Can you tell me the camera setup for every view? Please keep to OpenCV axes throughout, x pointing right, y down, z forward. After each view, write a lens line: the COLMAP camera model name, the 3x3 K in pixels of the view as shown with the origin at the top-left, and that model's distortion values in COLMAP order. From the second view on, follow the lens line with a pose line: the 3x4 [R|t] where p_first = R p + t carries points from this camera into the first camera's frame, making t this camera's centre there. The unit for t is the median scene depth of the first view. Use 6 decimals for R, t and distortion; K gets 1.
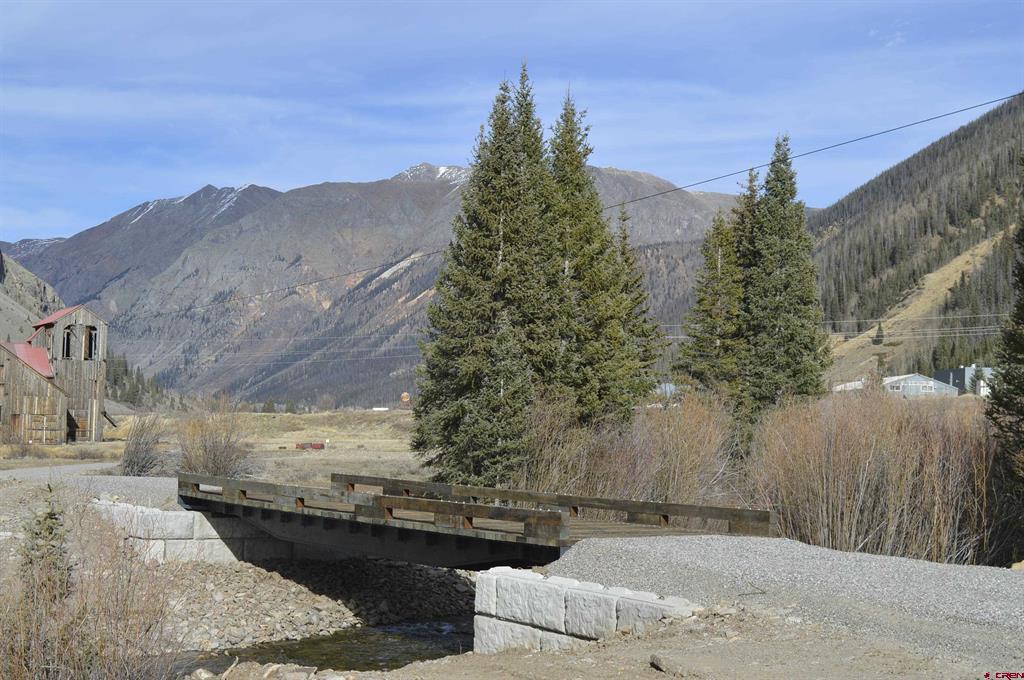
lens RADIAL K [[1661.5, 0, 509.3], [0, 1661.5, 346.4], [0, 0, 1]] dist [0.008492, 0.000000]
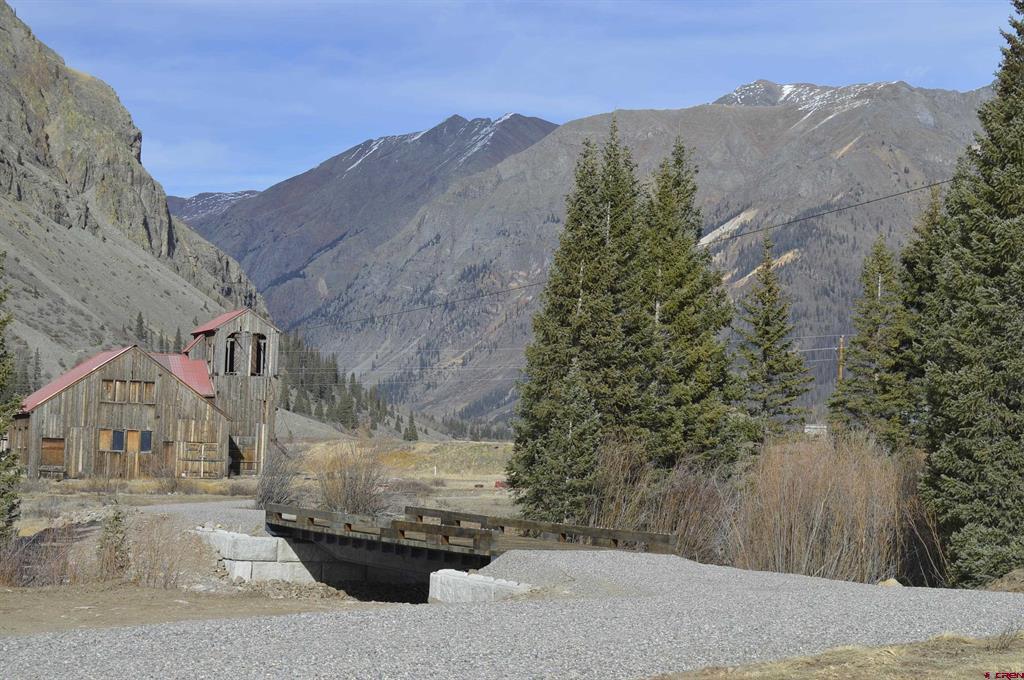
lens RADIAL K [[2401.9, 0, 513.9], [0, 2401.9, 338.0], [0, 0, 1]] dist [0.023655, 0.000000]
pose [[0.987989, 0.003654, -0.154480, 0.055279], [-0.004015, 0.999990, -0.002024, -0.008581], [0.154471, 0.002620, 0.987994, -0.148962]]
